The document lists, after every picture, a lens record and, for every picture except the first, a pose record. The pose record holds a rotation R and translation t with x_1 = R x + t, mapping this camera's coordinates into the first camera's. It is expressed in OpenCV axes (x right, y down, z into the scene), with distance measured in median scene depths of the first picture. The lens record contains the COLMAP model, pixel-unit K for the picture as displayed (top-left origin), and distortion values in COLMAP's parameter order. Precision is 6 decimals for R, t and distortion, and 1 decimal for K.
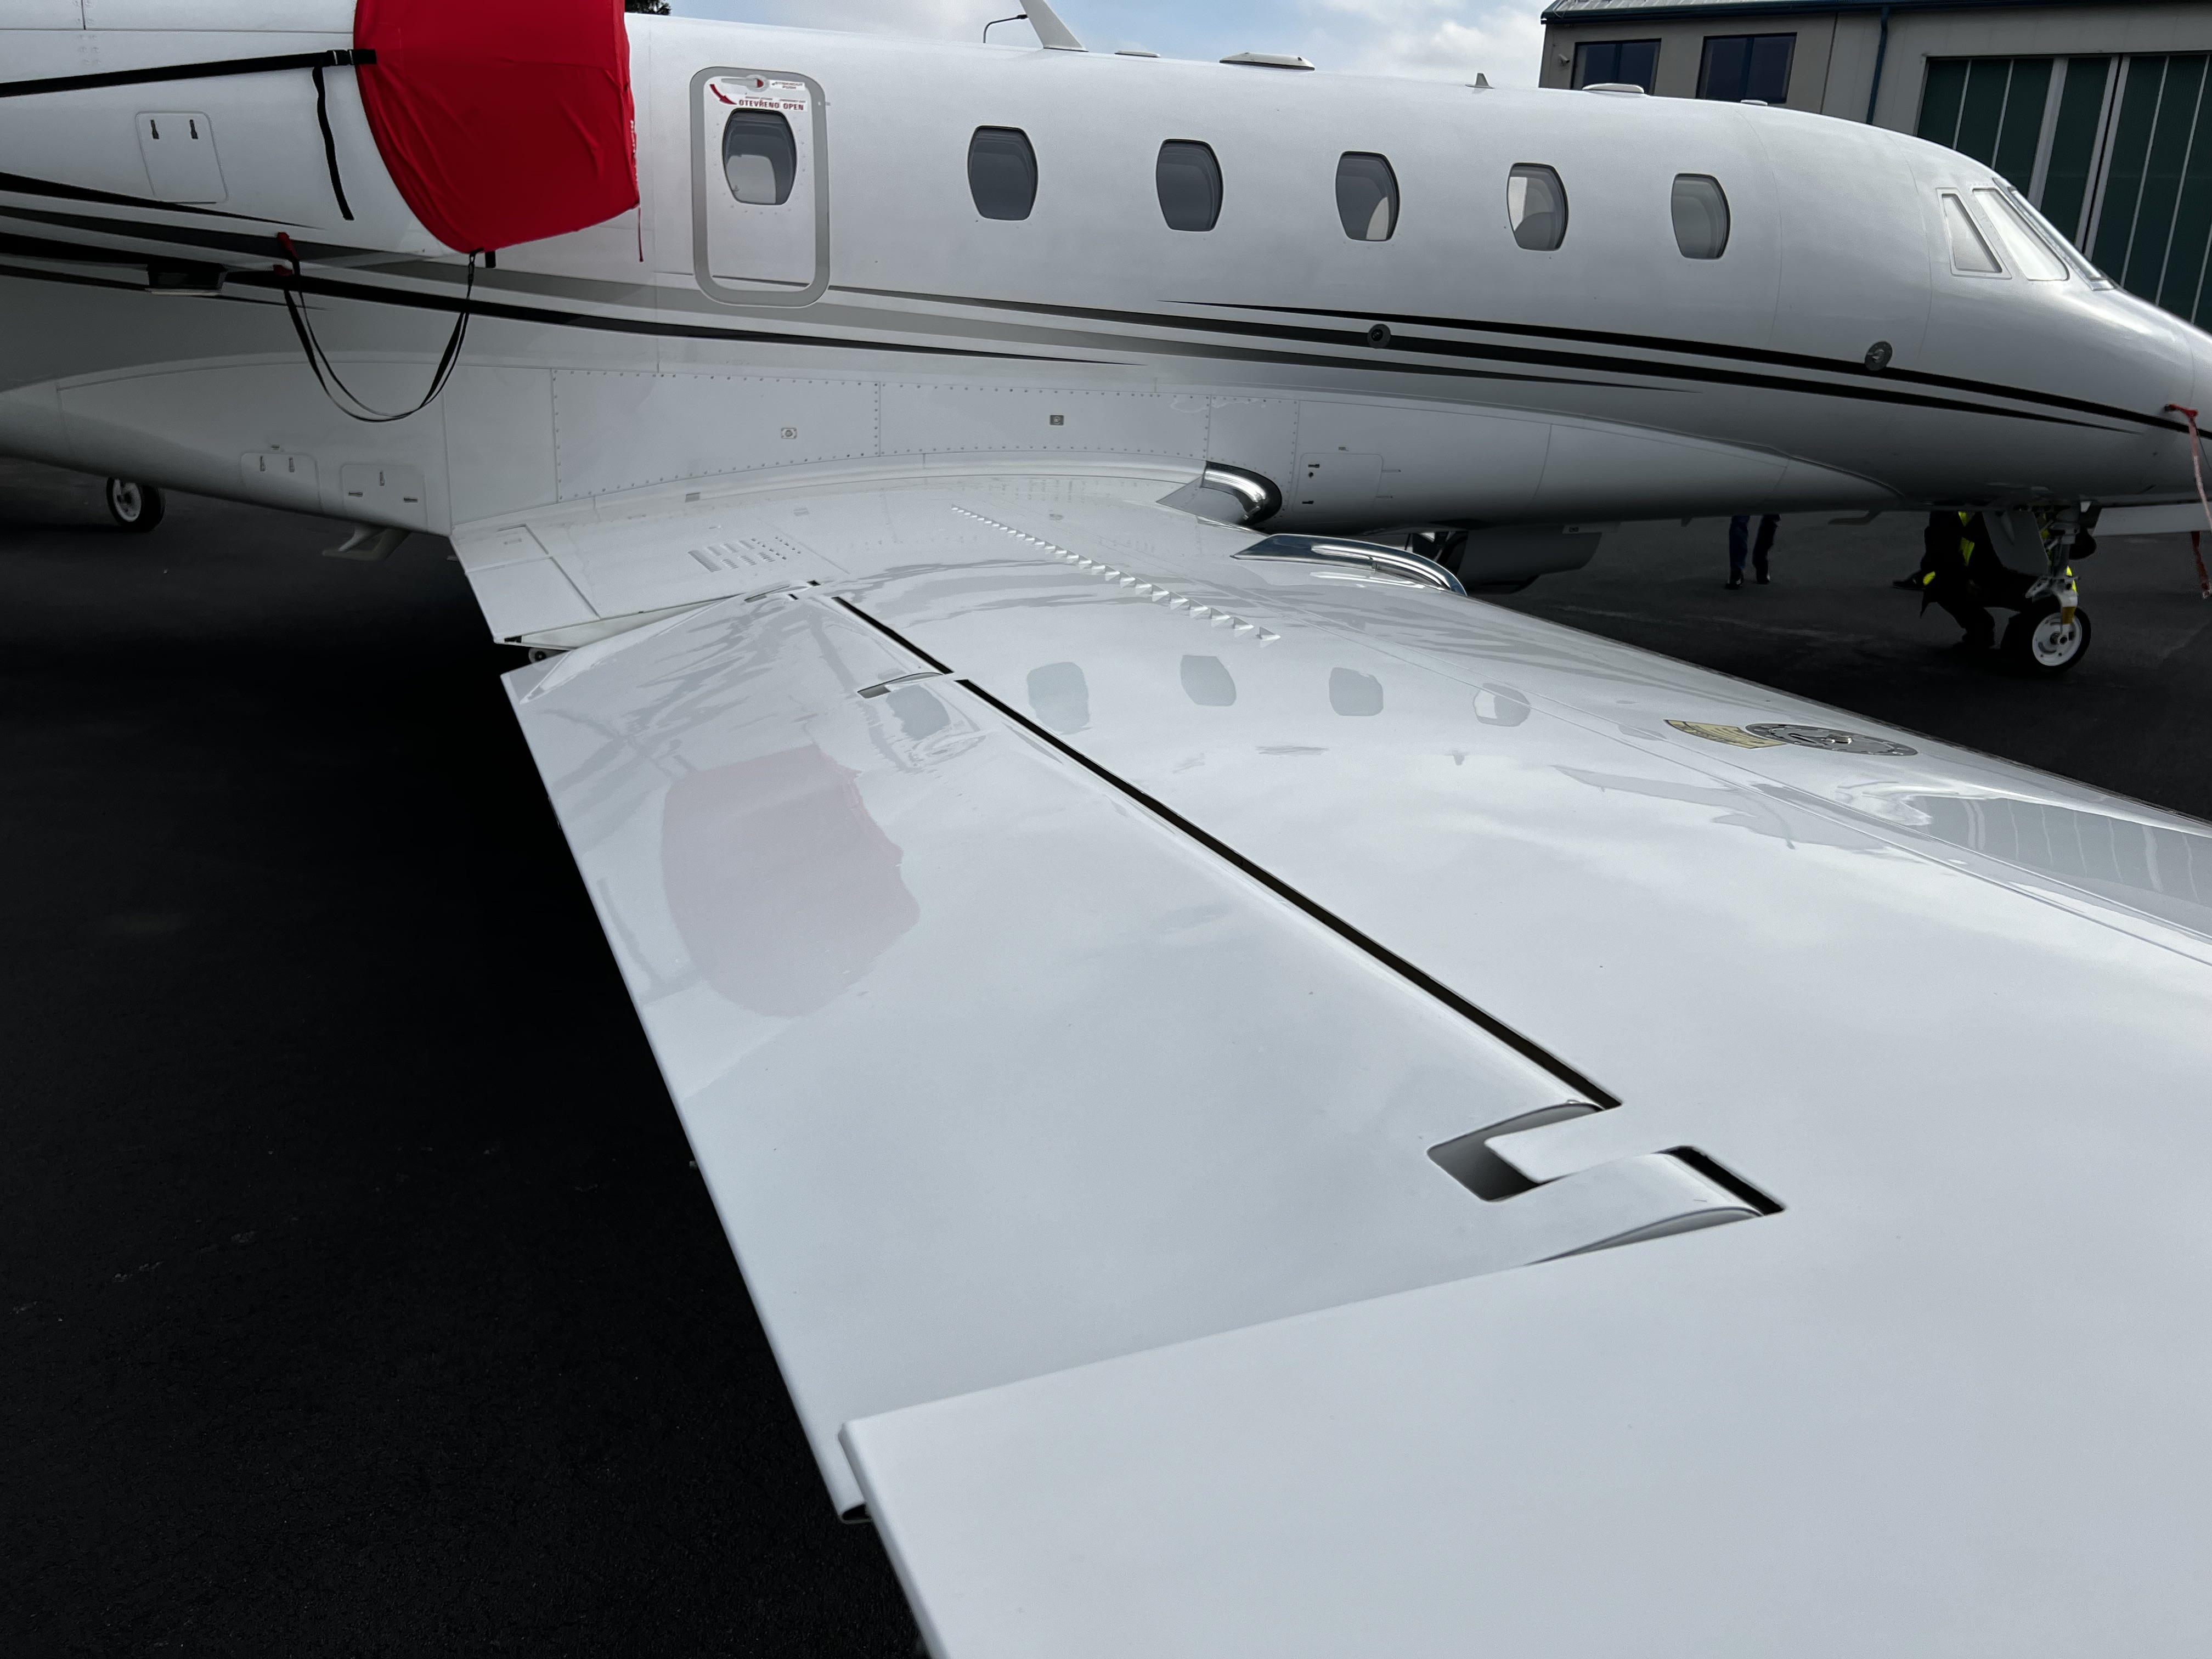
lens RADIAL K [[1672.0, 0, 1108.0], [0, 1672.0, 813.8], [0, 0, 1]] dist [0.069831, -0.072830]
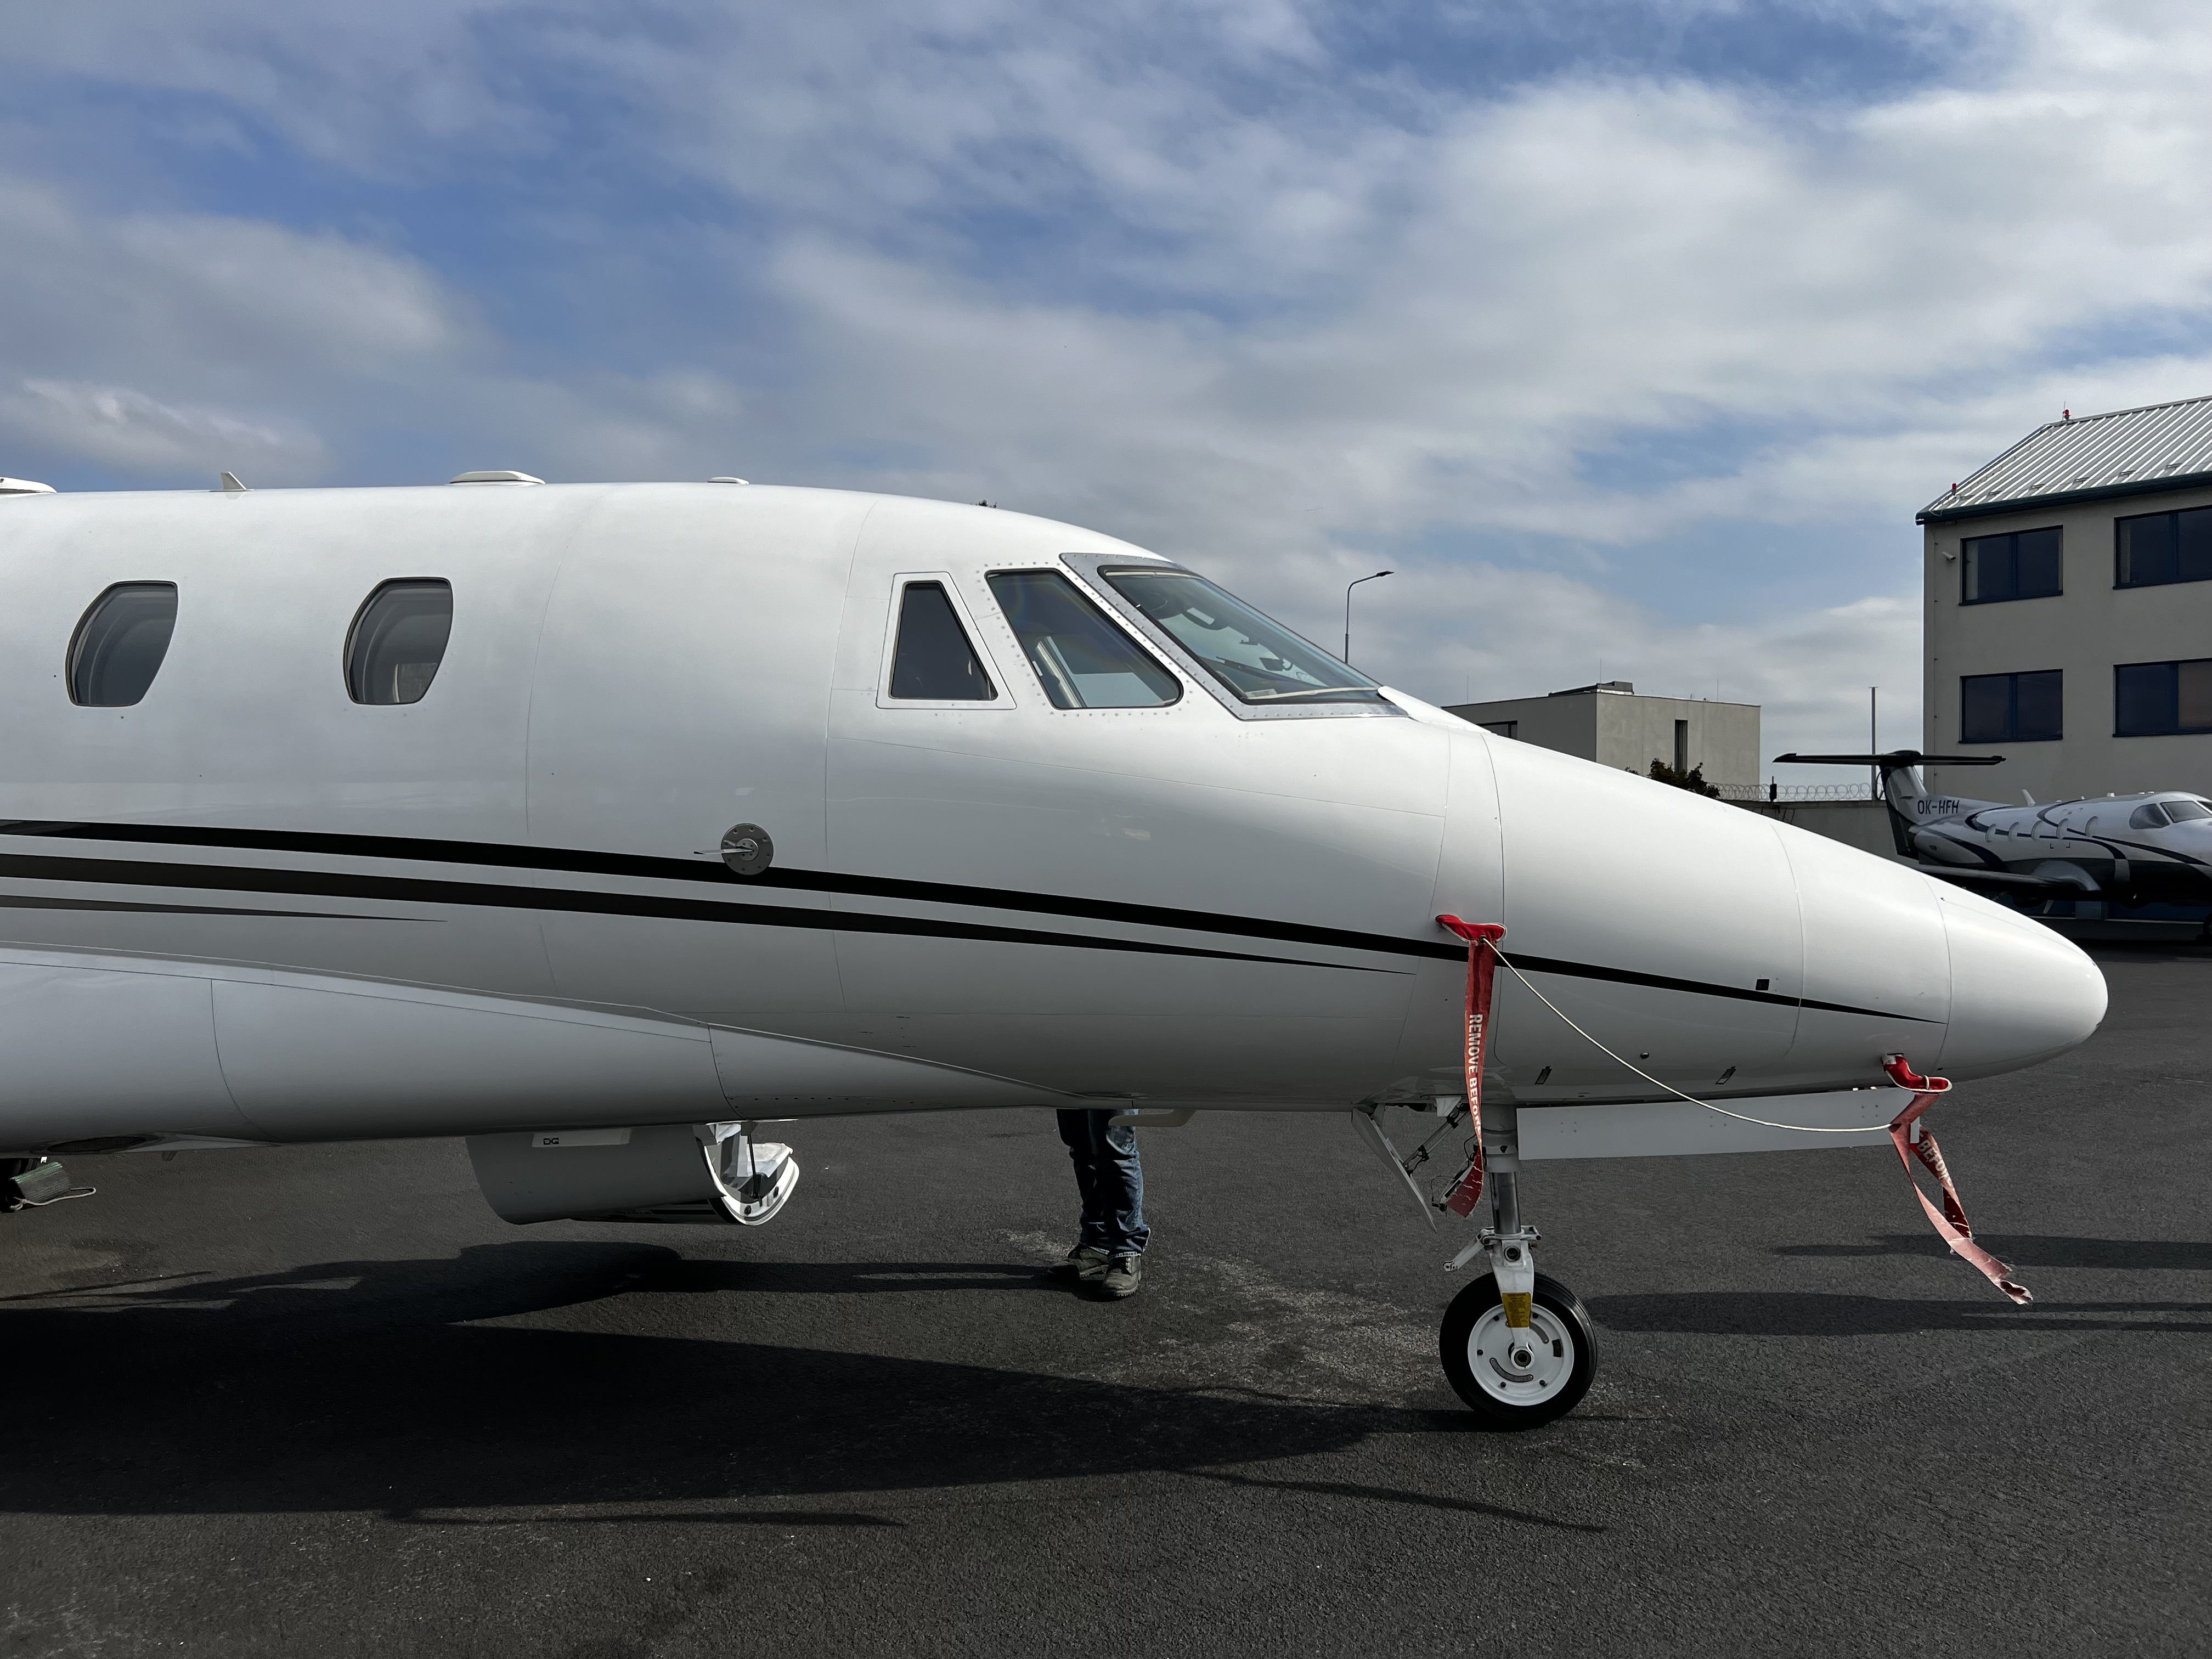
lens RADIAL K [[1646.7, 0, 1102.1], [0, 1646.7, 785.0], [0, 0, 1]] dist [0.052518, -0.052477]
pose [[0.944575, -0.055538, -0.323565, 0.731409], [-0.052510, 0.947340, -0.315896, -0.120985], [0.324070, 0.315378, 0.891917, 0.532361]]
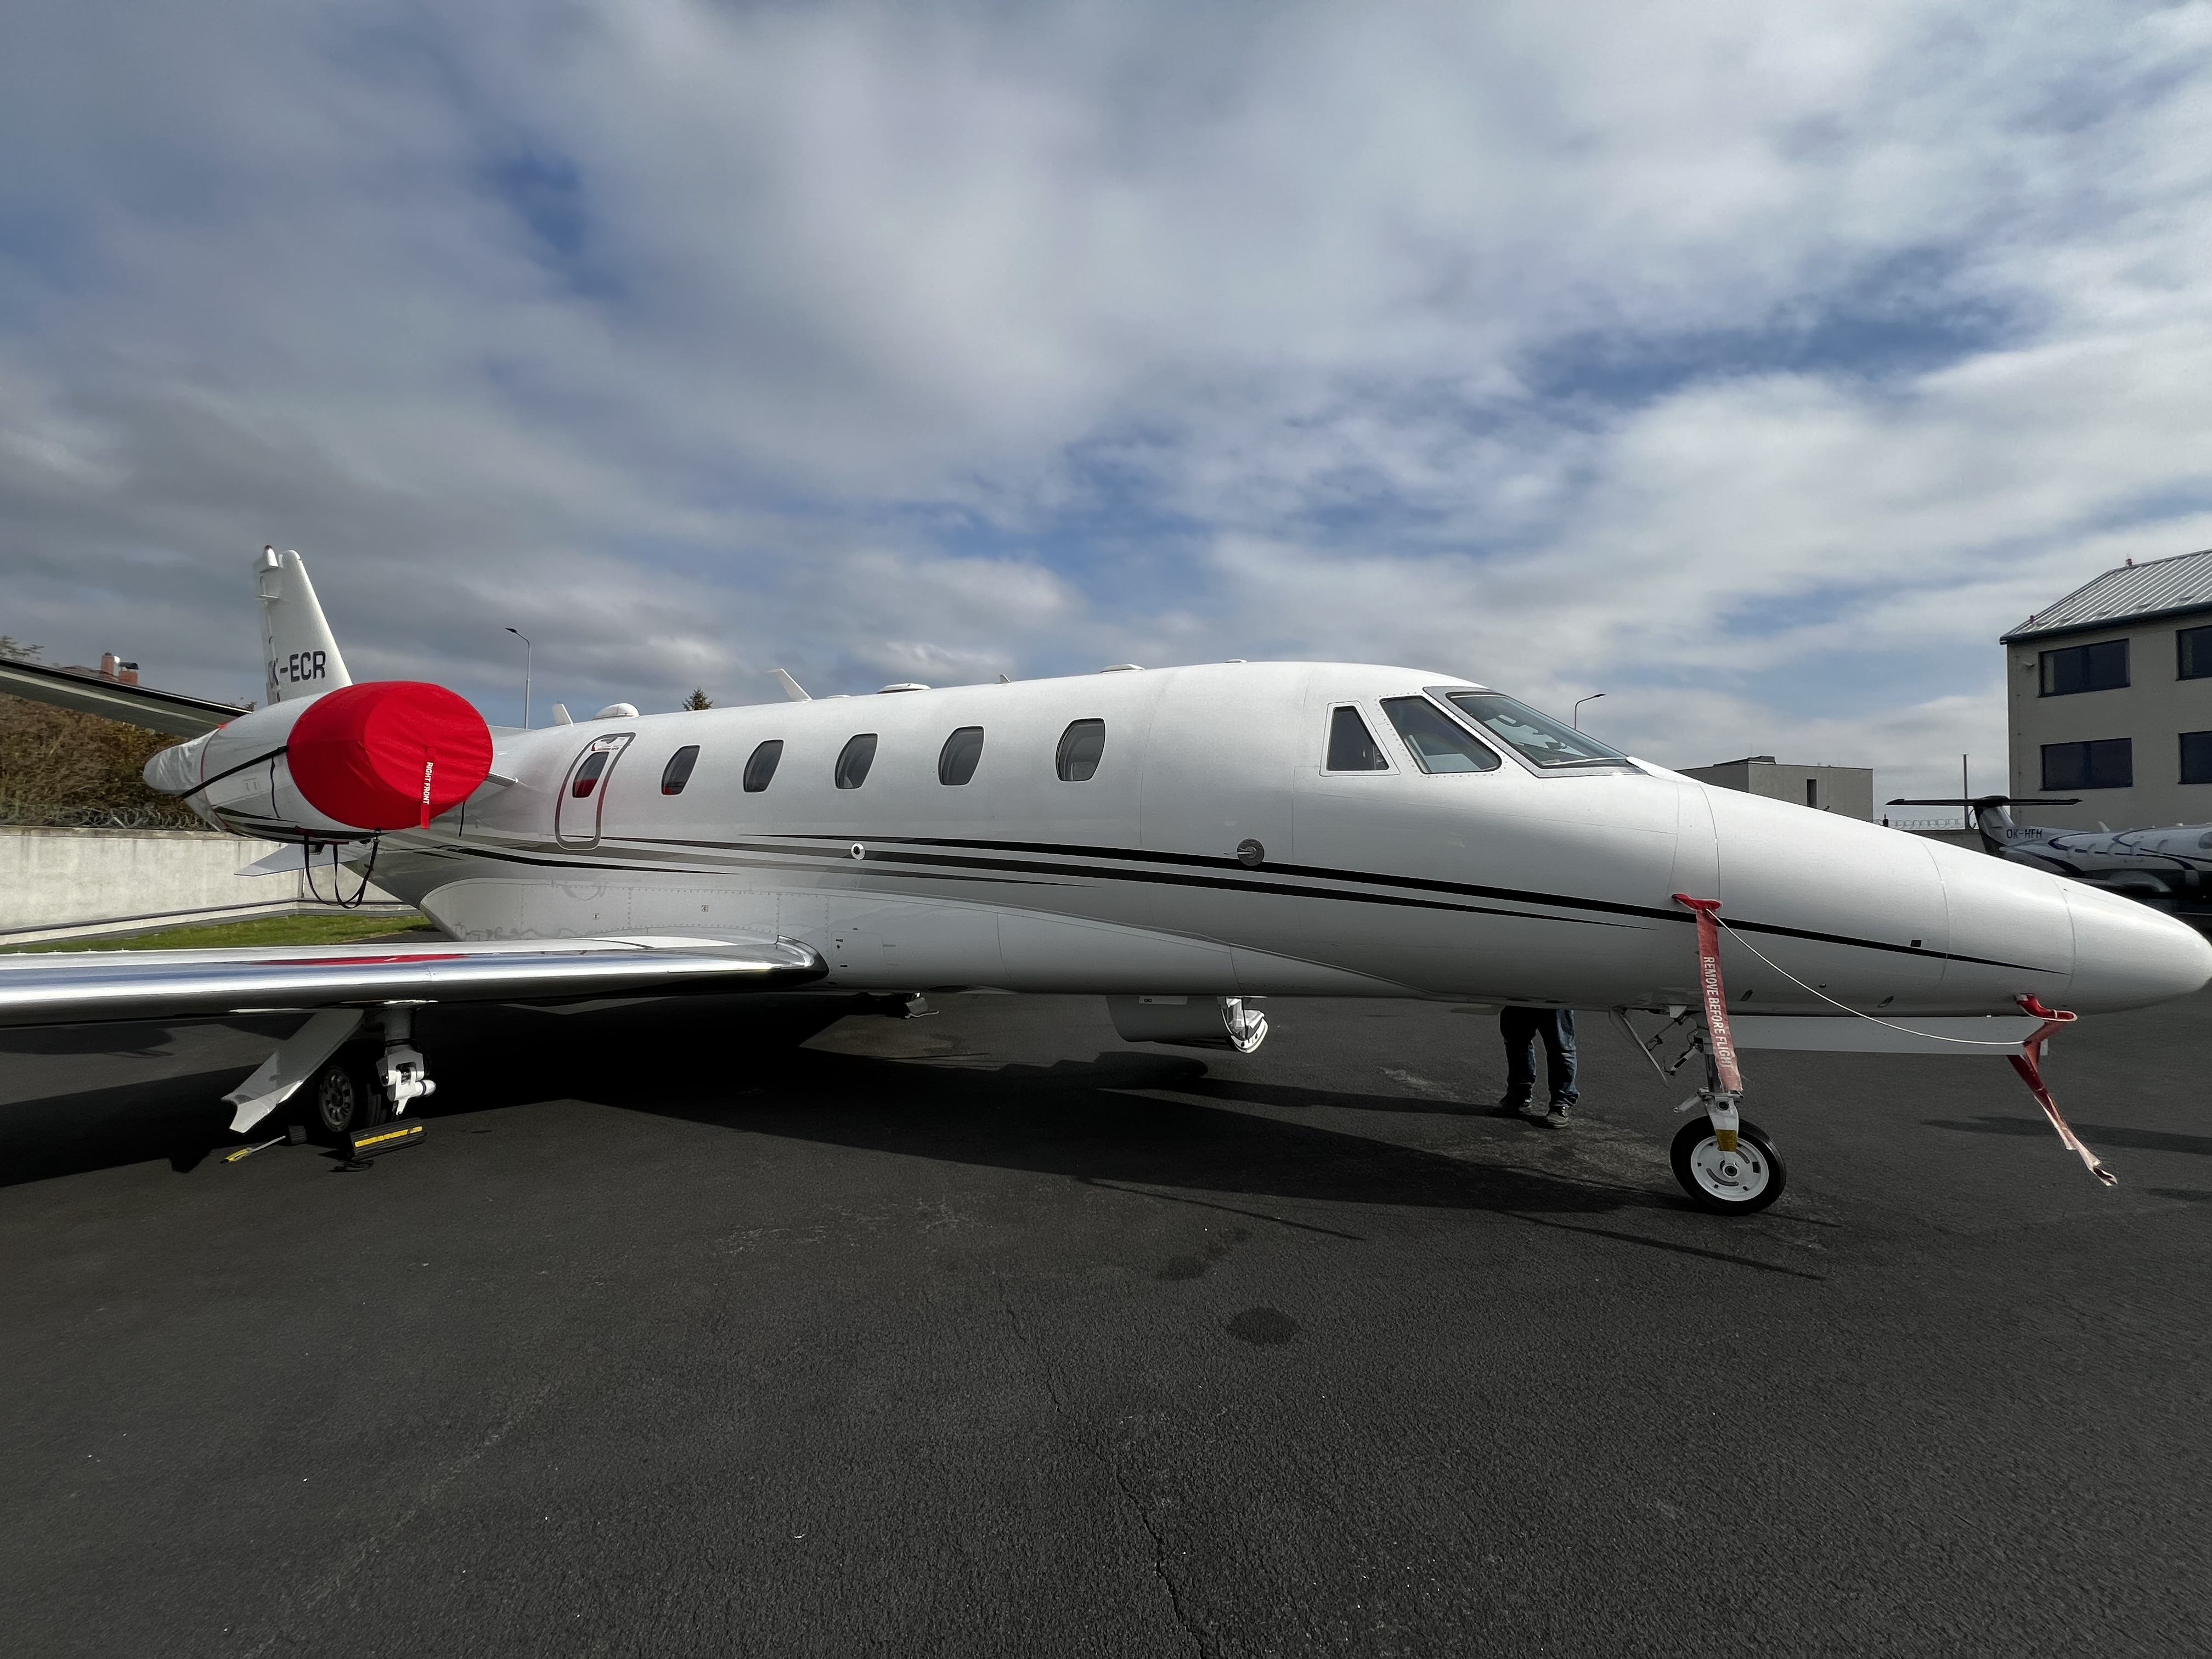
lens RADIAL K [[886.6, 0, 1091.9], [0, 886.6, 815.8], [0, 0, 1]] dist [0.001995, 0.001074]
pose [[0.788176, -0.068811, -0.611591, 0.706306], [-0.146439, 0.944223, -0.294956, -0.110216], [0.597774, 0.322038, 0.734137, 0.512927]]
